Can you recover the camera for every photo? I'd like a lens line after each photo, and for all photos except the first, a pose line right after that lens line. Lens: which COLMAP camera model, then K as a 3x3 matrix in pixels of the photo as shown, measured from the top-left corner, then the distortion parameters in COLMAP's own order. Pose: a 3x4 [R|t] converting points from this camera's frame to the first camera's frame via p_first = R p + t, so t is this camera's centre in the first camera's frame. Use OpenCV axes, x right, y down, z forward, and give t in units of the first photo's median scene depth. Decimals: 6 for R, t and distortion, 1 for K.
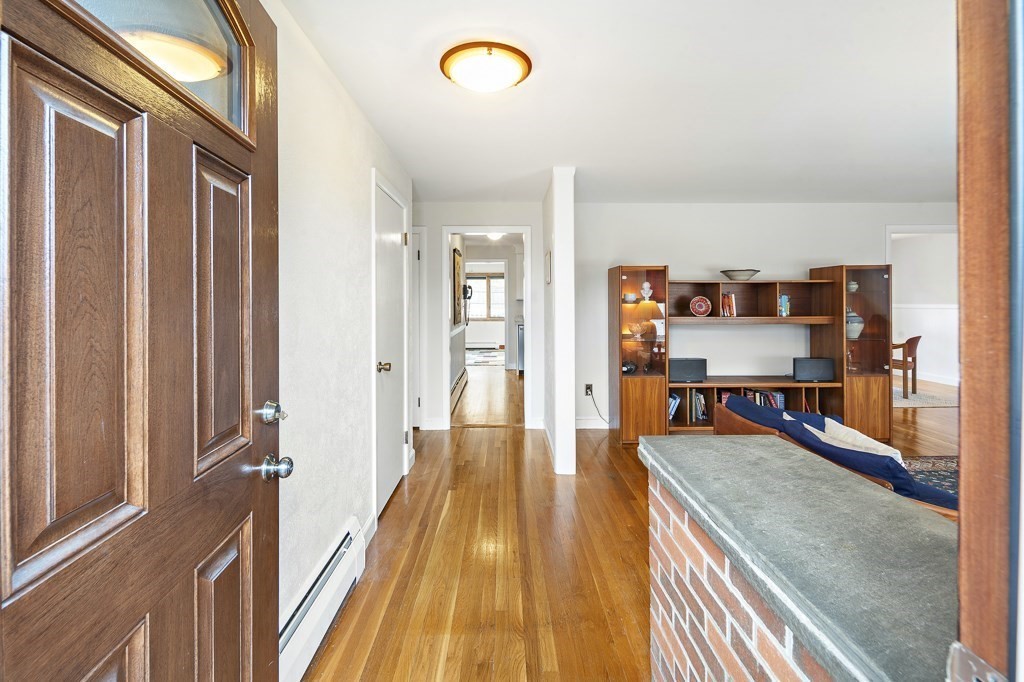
lens RADIAL K [[450.3, 0, 513.7], [0, 450.3, 303.5], [0, 0, 1]] dist [0.006219, -0.001588]
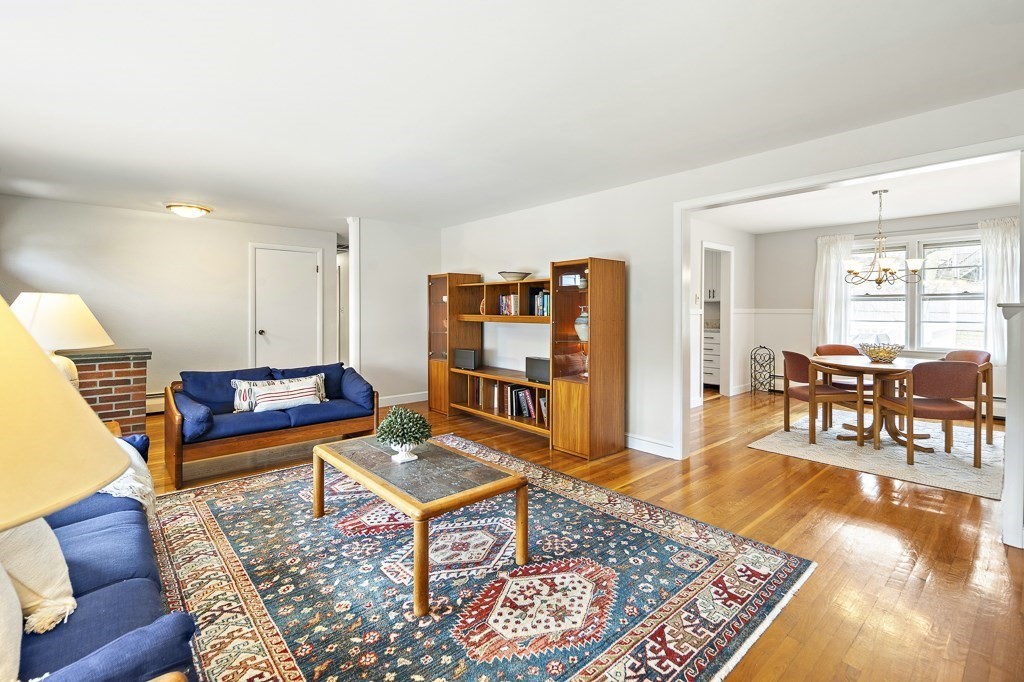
lens RADIAL K [[450.3, 0, 518.4], [0, 450.3, 315.3], [0, 0, 1]] dist [0.006219, -0.001588]
pose [[0.658511, 0.014537, -0.752431, 1.463088], [-0.008358, 0.999893, 0.012003, 0.011704], [0.752525, -0.001616, 0.658562, 0.316292]]
